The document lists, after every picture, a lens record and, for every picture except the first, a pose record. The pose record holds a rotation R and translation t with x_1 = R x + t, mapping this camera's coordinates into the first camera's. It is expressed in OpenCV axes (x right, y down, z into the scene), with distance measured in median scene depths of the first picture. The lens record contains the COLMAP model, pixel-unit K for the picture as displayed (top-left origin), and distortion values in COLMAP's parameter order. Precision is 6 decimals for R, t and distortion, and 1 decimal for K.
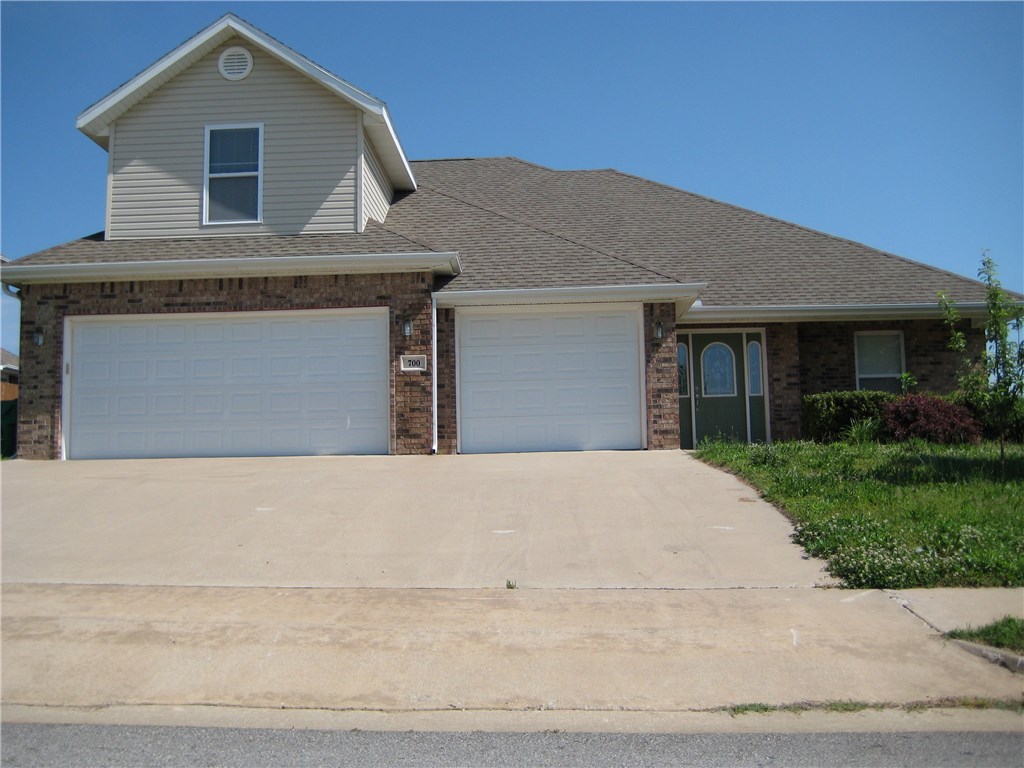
lens RADIAL K [[1071.8, 0, 498.8], [0, 1071.8, 379.4], [0, 0, 1]] dist [-0.153352, 0.200517]
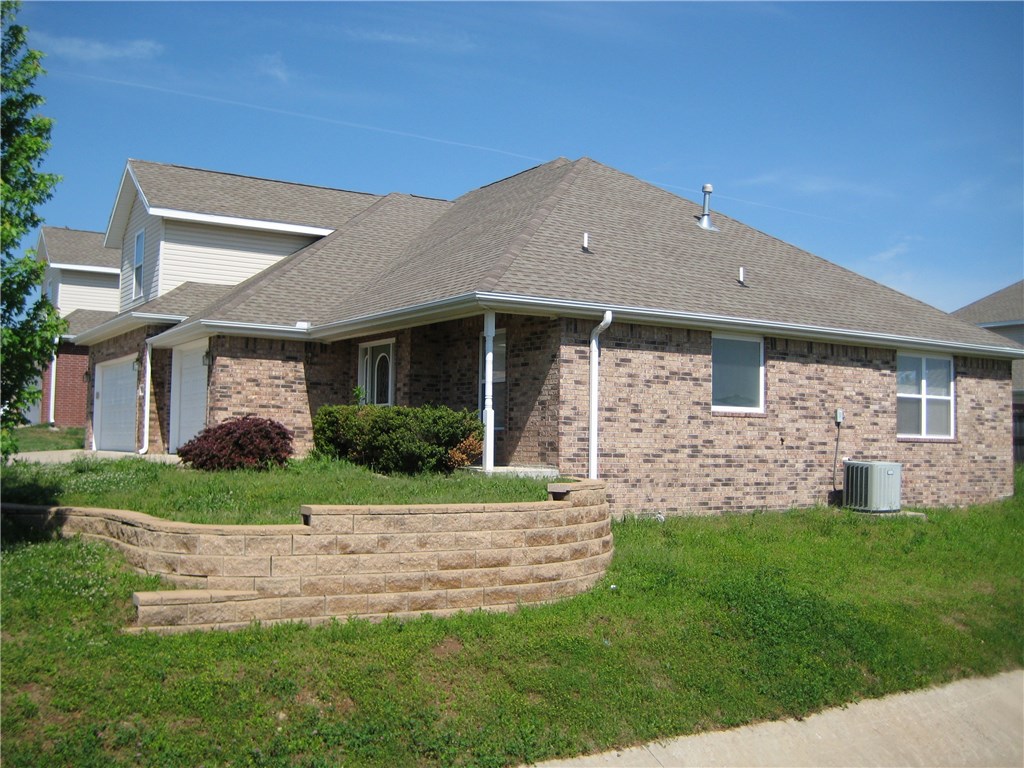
lens RADIAL K [[1071.8, 0, 498.8], [0, 1071.8, 379.4], [0, 0, 1]] dist [-0.153352, 0.200517]
pose [[0.558843, -0.023869, -0.828930, 1.329255], [0.056795, 0.998340, 0.009543, -0.015398], [0.827326, -0.052412, 0.559272, 0.596903]]
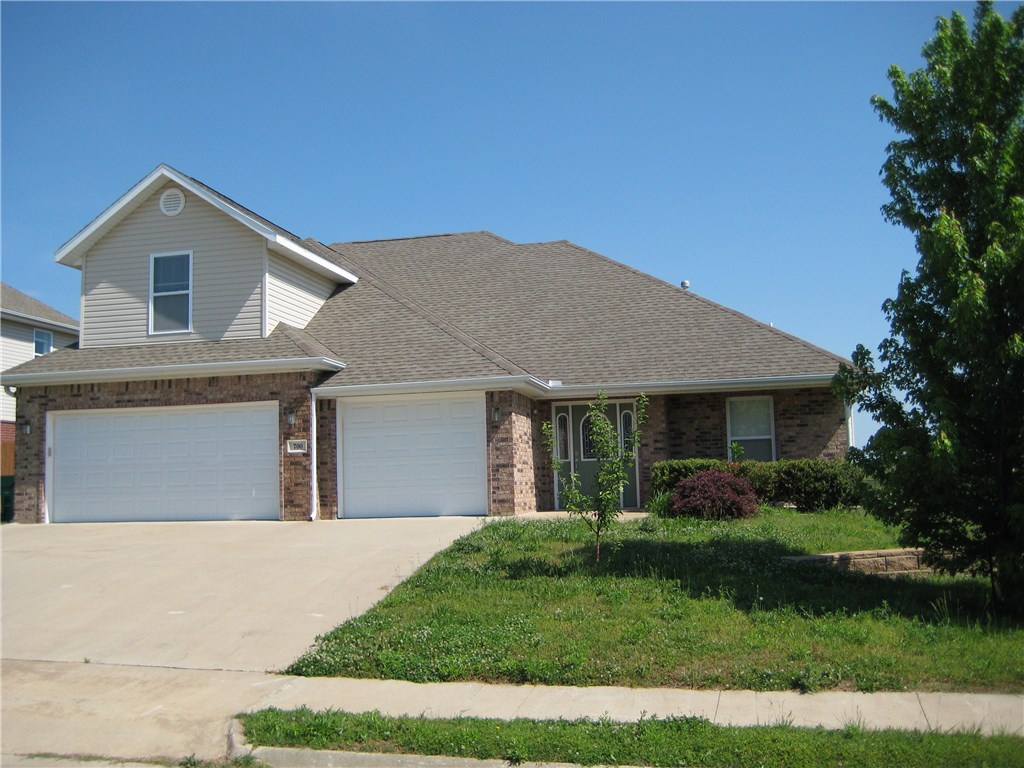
lens RADIAL K [[1071.8, 0, 498.8], [0, 1071.8, 379.4], [0, 0, 1]] dist [-0.153352, 0.200517]
pose [[0.982369, -0.026061, -0.185129, 0.371405], [0.026288, 0.999654, -0.001231, -0.083257], [0.185097, -0.003657, 0.982713, -0.161283]]
